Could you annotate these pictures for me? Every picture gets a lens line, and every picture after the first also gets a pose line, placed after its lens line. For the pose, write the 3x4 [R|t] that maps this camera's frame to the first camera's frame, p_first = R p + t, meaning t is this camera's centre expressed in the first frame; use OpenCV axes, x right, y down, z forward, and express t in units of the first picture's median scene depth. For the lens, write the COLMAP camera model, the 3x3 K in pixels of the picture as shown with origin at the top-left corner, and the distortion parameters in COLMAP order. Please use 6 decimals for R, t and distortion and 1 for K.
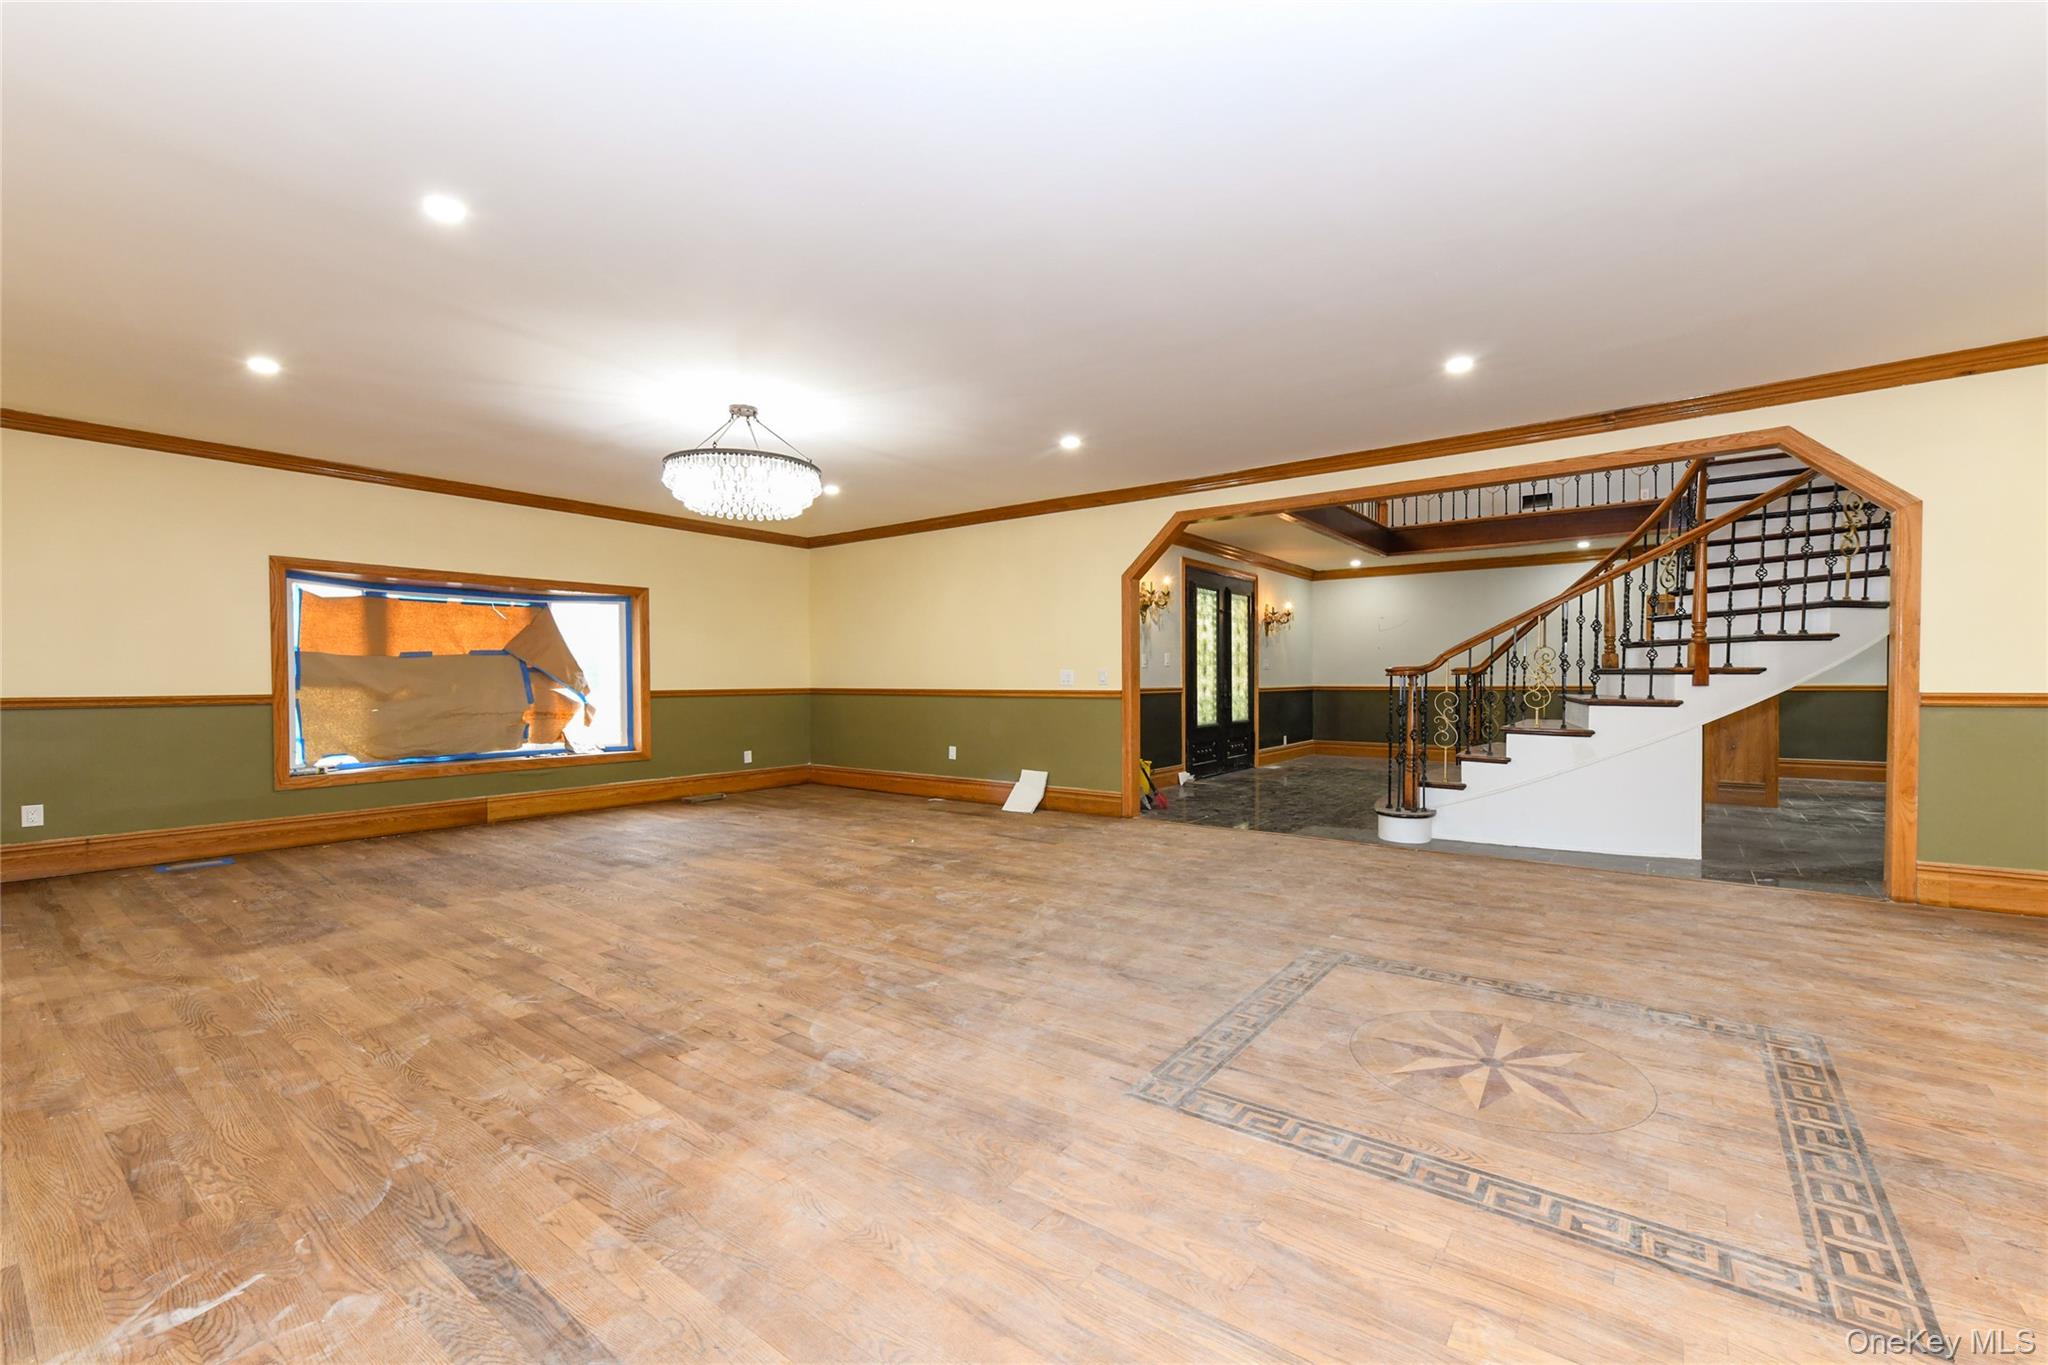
lens RADIAL K [[832.4, 0, 1106.8], [0, 832.4, 685.1], [0, 0, 1]] dist [-0.001457, -0.000408]
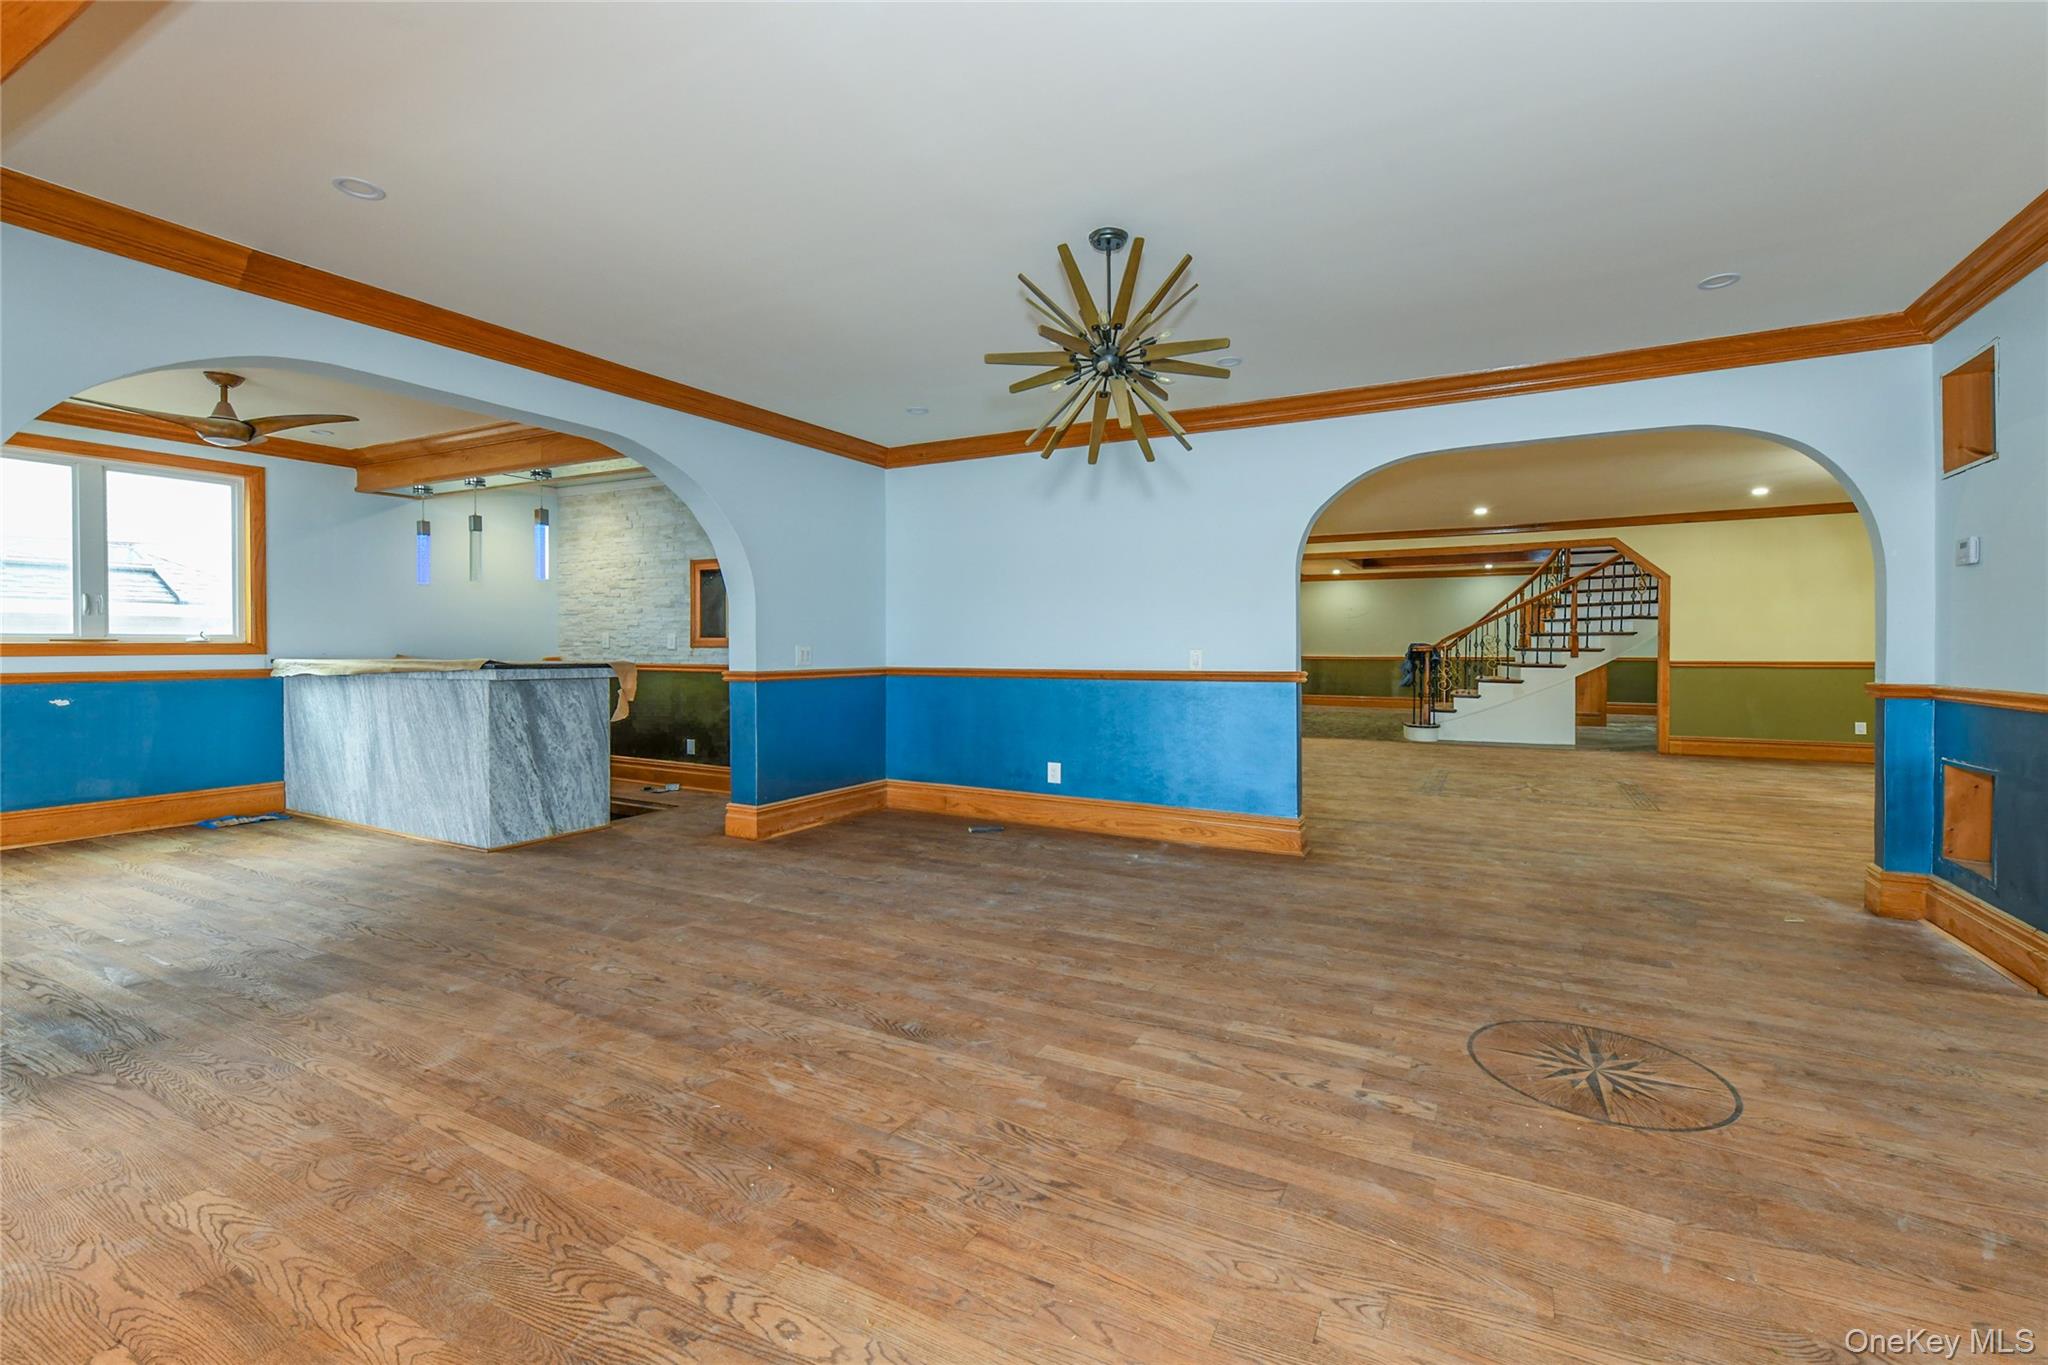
lens RADIAL K [[819.3, 0, 1125.7], [0, 819.3, 655.8], [0, 0, 1]] dist [0.001945, -0.000429]
pose [[0.987206, 0.004389, 0.159391, -0.643146], [-0.004699, 0.999988, 0.001566, -0.000746], [-0.159382, -0.002295, 0.987214, -0.745915]]
